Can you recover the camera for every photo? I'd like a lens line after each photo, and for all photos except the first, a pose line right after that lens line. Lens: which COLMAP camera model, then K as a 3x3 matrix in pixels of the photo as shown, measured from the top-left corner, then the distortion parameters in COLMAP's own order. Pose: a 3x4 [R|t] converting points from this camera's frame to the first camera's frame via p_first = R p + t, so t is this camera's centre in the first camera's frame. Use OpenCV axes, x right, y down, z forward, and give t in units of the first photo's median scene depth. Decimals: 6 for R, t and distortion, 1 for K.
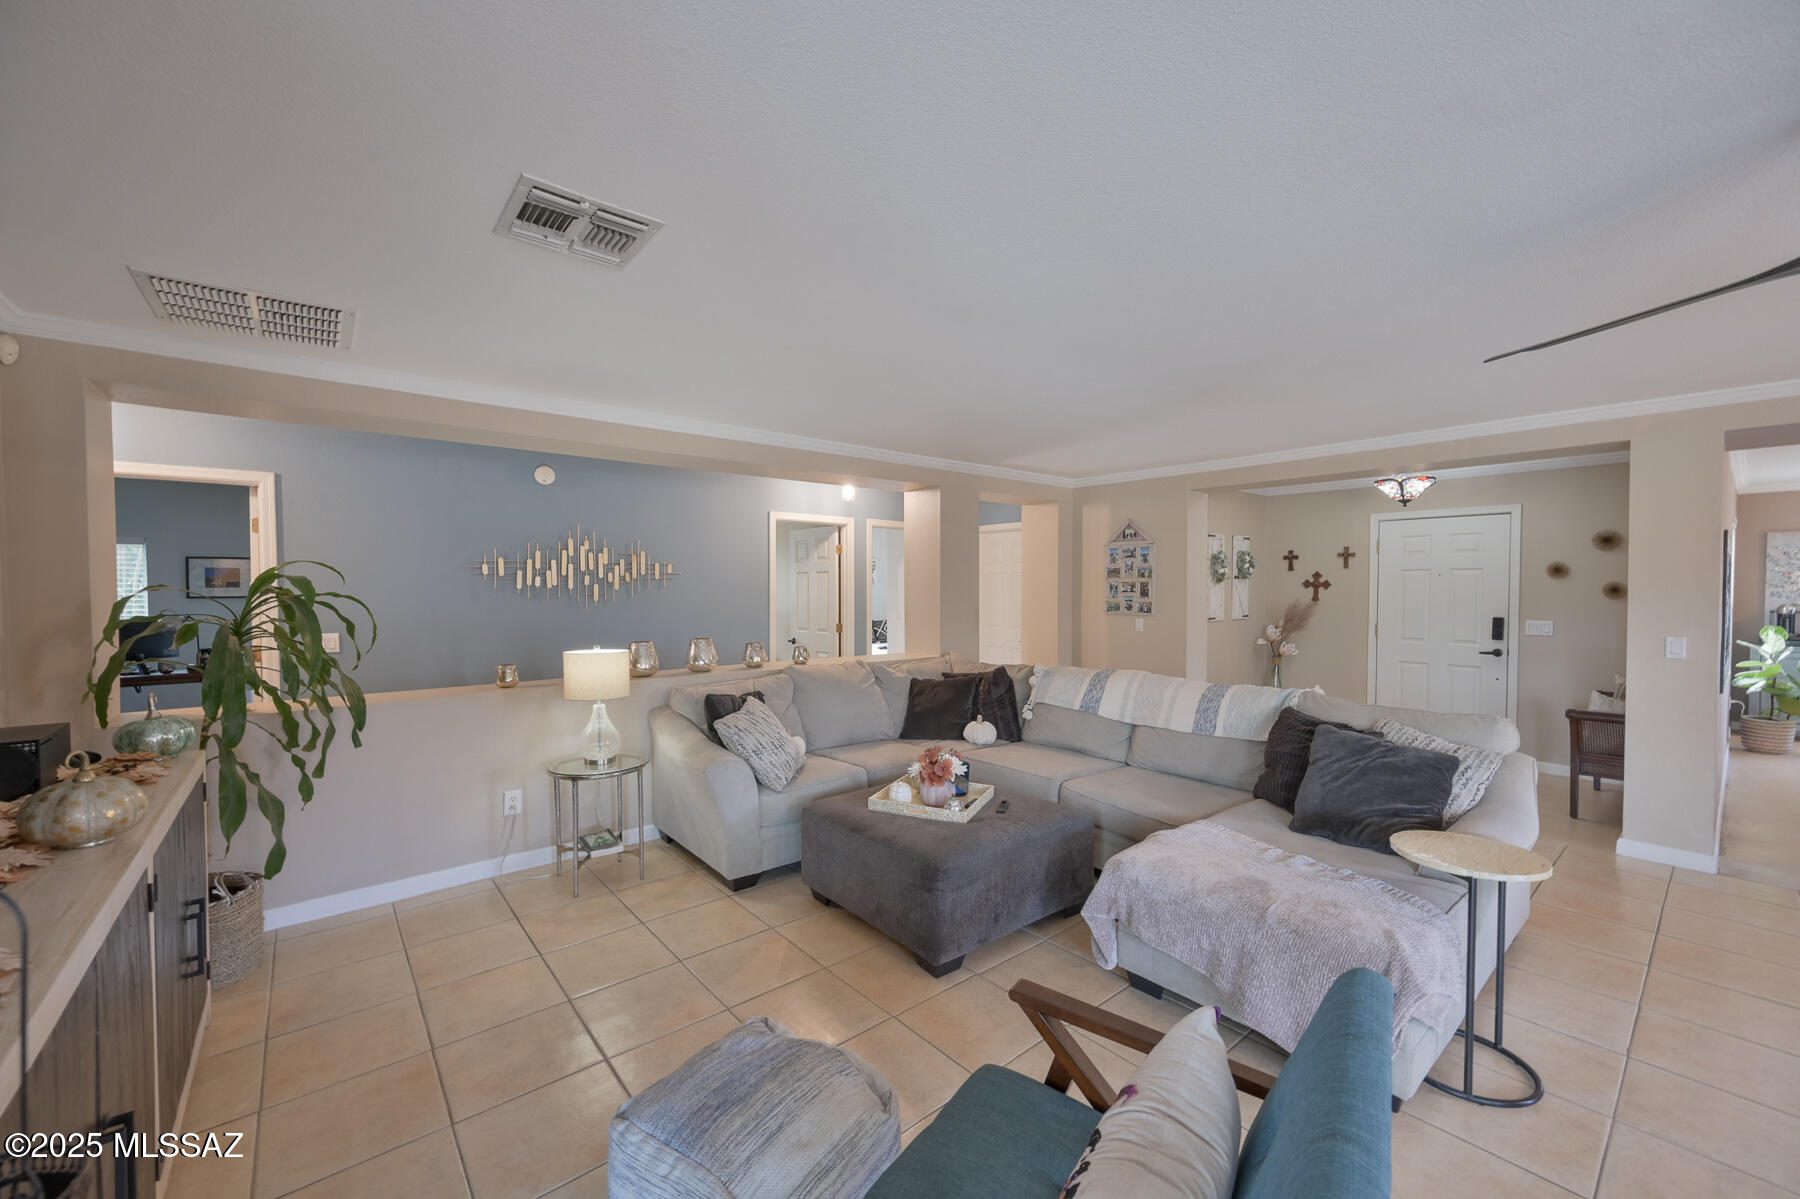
lens RADIAL K [[706.2, 0, 900.9], [0, 706.2, 602.5], [0, 0, 1]] dist [-0.001743, -0.000102]
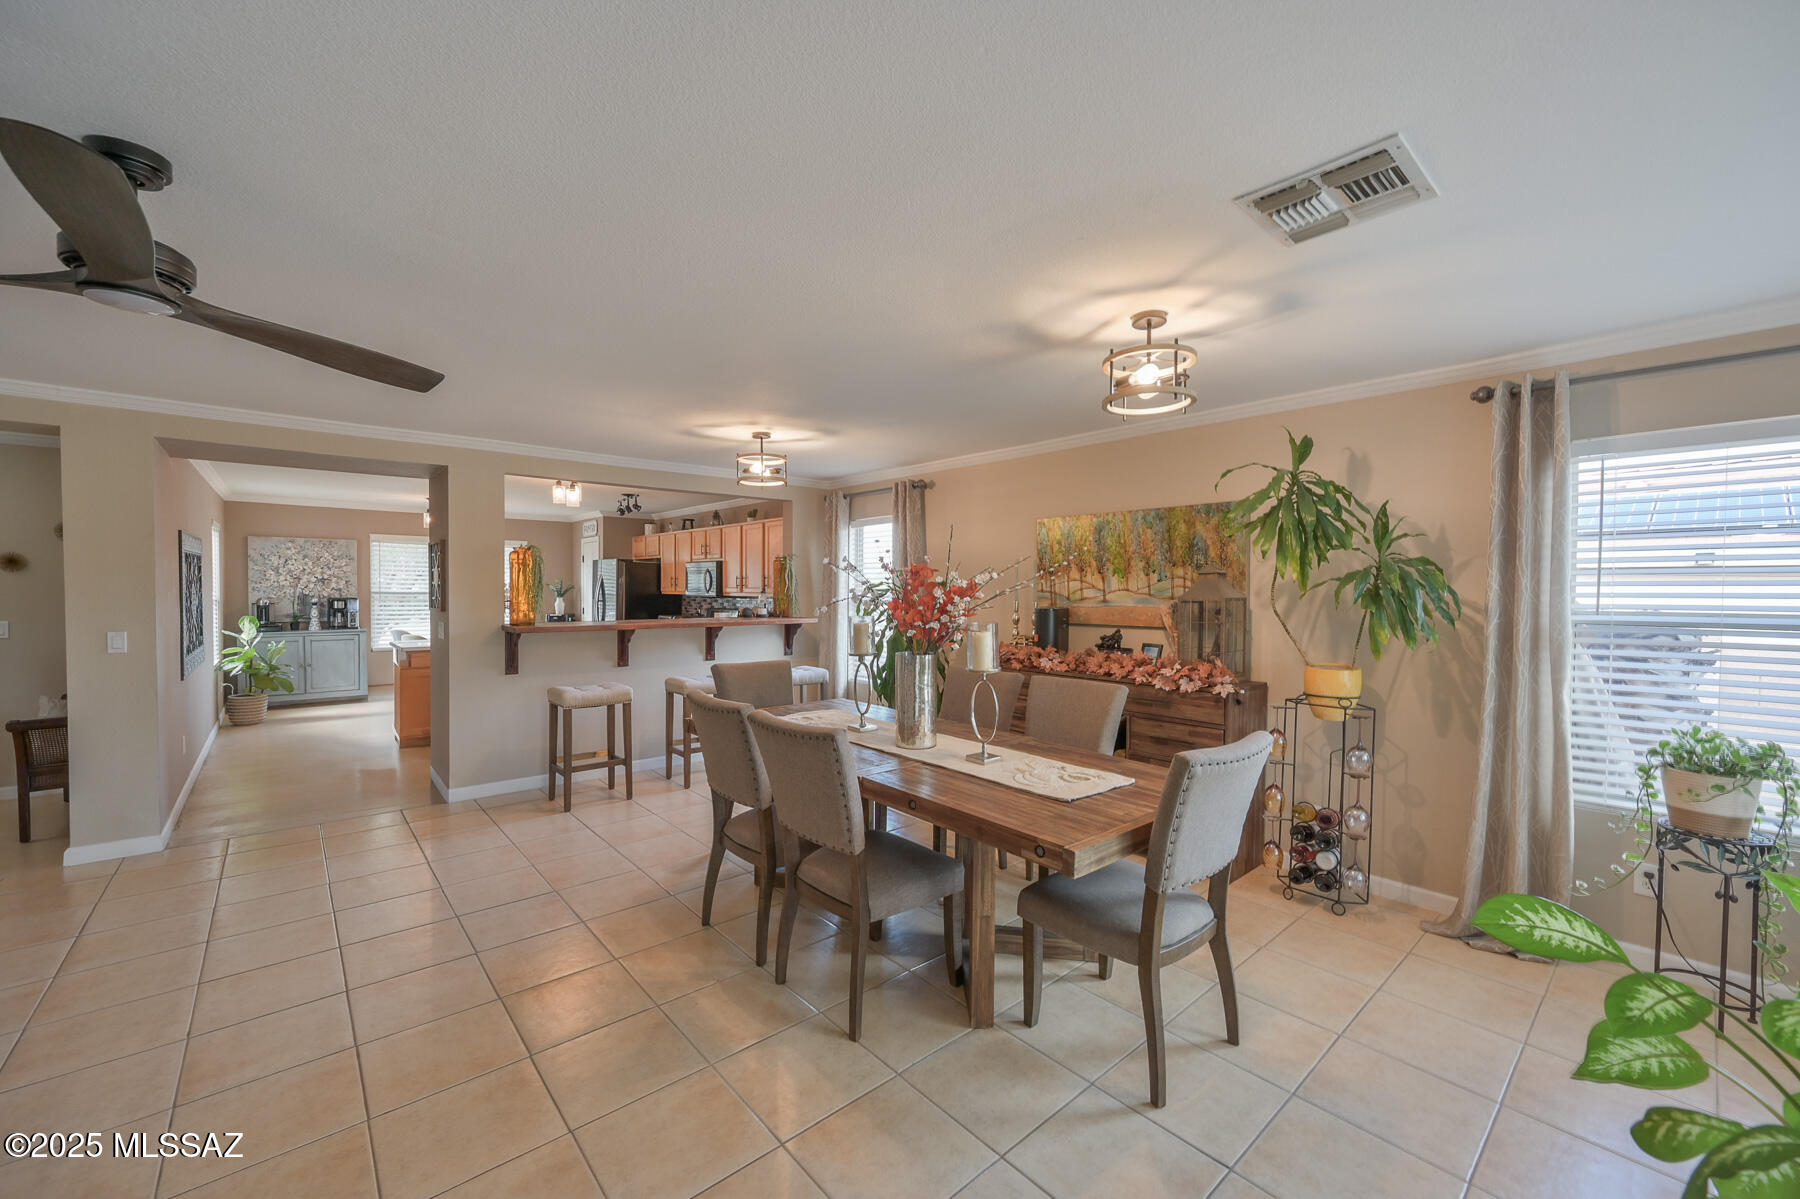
lens RADIAL K [[706.2, 0, 900.9], [0, 706.2, 600.9], [0, 0, 1]] dist [-0.001743, -0.000102]
pose [[-0.023242, -0.017887, 0.999570, 0.046890], [0.013424, 0.999744, 0.018202, 0.001177], [-0.999640, 0.013841, -0.022996, -0.073626]]
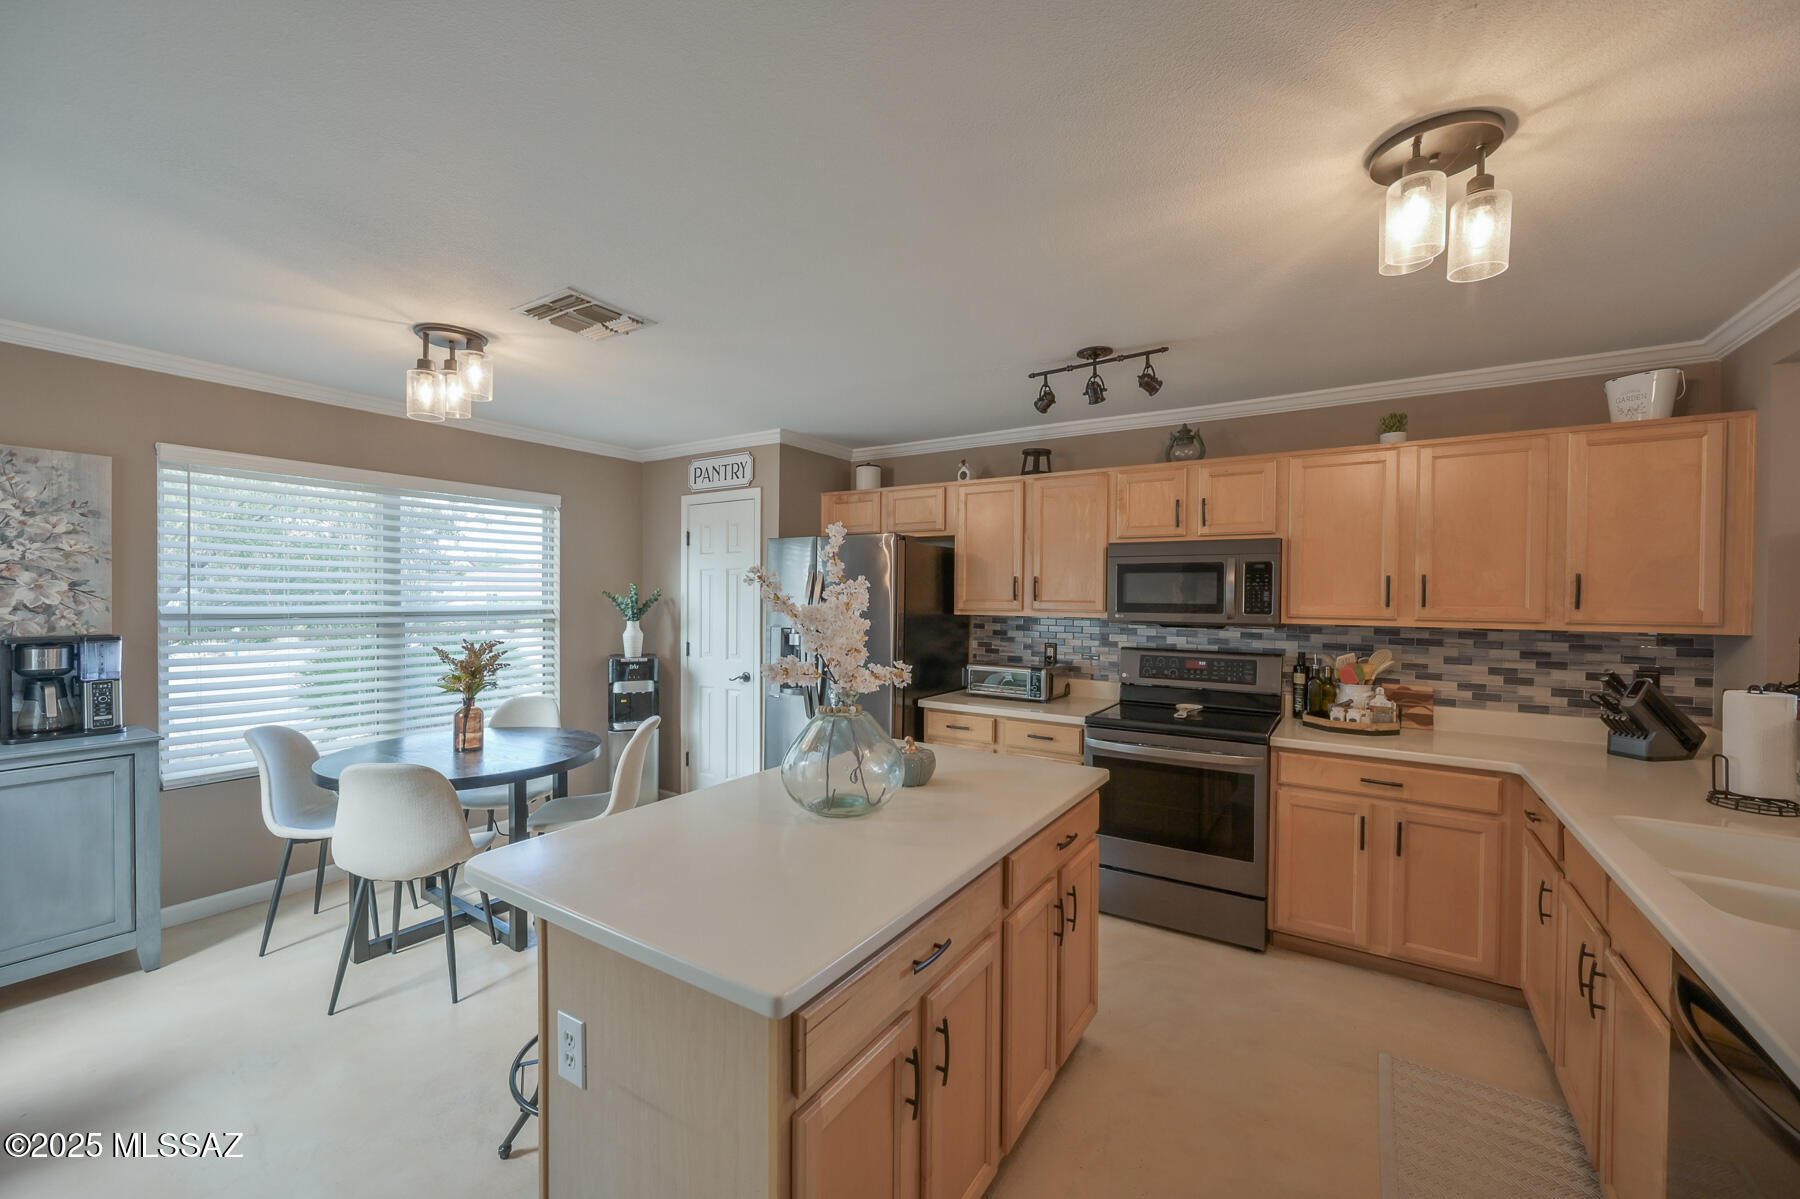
lens RADIAL K [[706.2, 0, 905.0], [0, 706.2, 603.6], [0, 0, 1]] dist [-0.001743, -0.000102]
pose [[-0.294979, -0.014437, 0.955395, 1.048208], [0.010975, 0.999769, 0.018496, -0.019886], [-0.955441, 0.015941, -0.294752, 0.751357]]
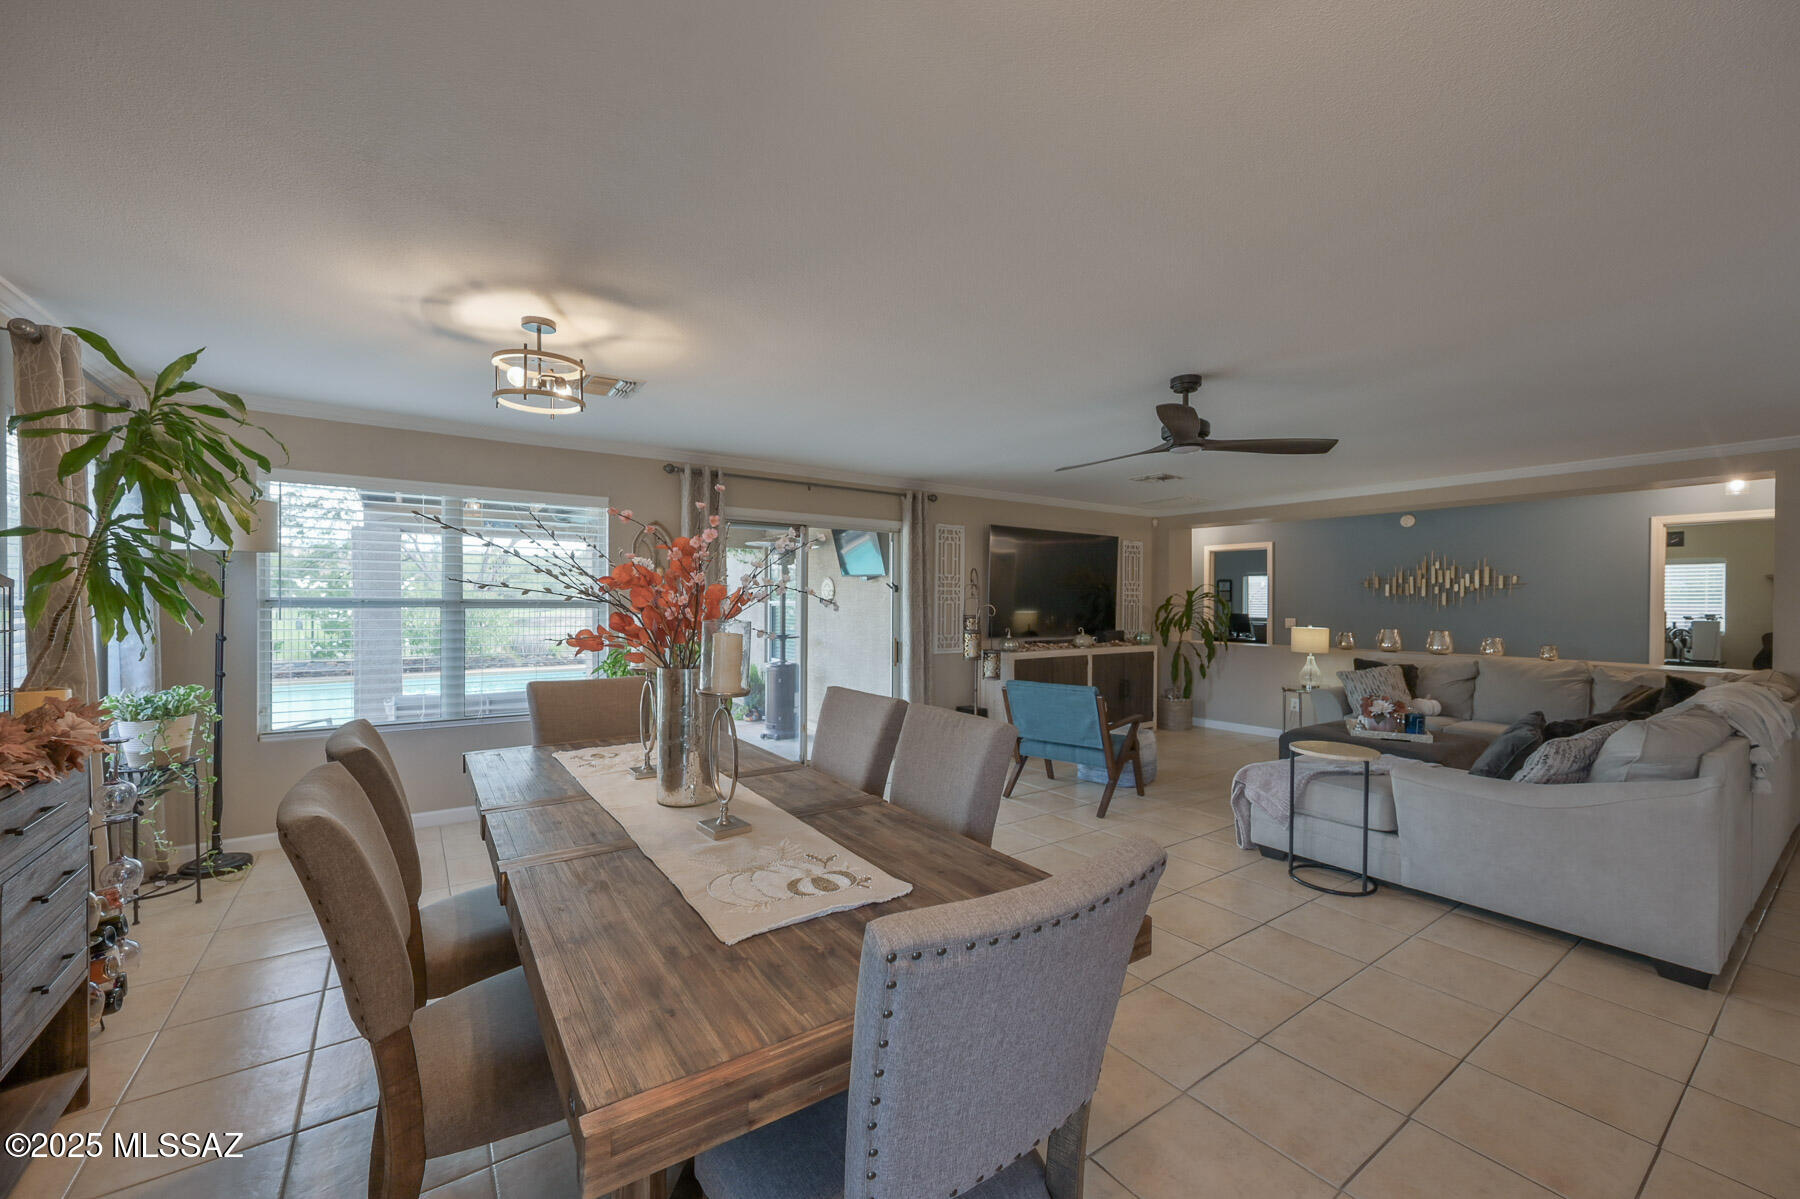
lens RADIAL K [[706.2, 0, 905.4], [0, 706.2, 602.7], [0, 0, 1]] dist [-0.001743, -0.000102]
pose [[-0.083285, 0.003742, -0.996519, 1.016756], [-0.025726, 0.999652, 0.005904, 0.012463], [0.996194, 0.026129, -0.083159, 0.056286]]
